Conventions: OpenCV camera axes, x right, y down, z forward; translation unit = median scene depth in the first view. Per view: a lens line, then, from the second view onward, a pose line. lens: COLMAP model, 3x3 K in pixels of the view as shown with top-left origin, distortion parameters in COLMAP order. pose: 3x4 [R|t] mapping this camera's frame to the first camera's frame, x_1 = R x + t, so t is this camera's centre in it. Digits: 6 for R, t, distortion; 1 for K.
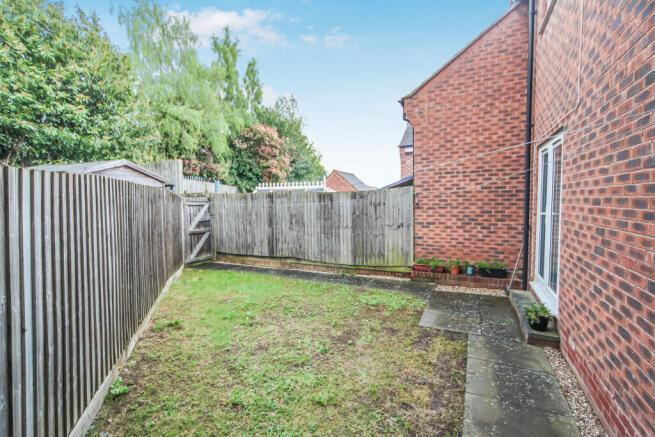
lens RADIAL K [[315.1, 0, 323.1], [0, 315.1, 215.7], [0, 0, 1]] dist [0.005699, 0.000692]
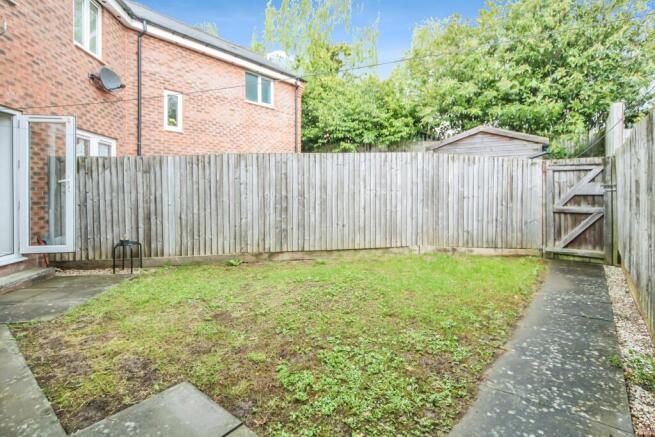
lens RADIAL K [[315.1, 0, 328.0], [0, 315.1, 192.2], [0, 0, 1]] dist [0.005699, 0.000692]
pose [[-0.223145, 0.023651, -0.974498, 0.367172], [-0.038464, 0.998713, 0.033046, 0.010682], [0.974026, 0.044857, -0.221948, 0.660016]]
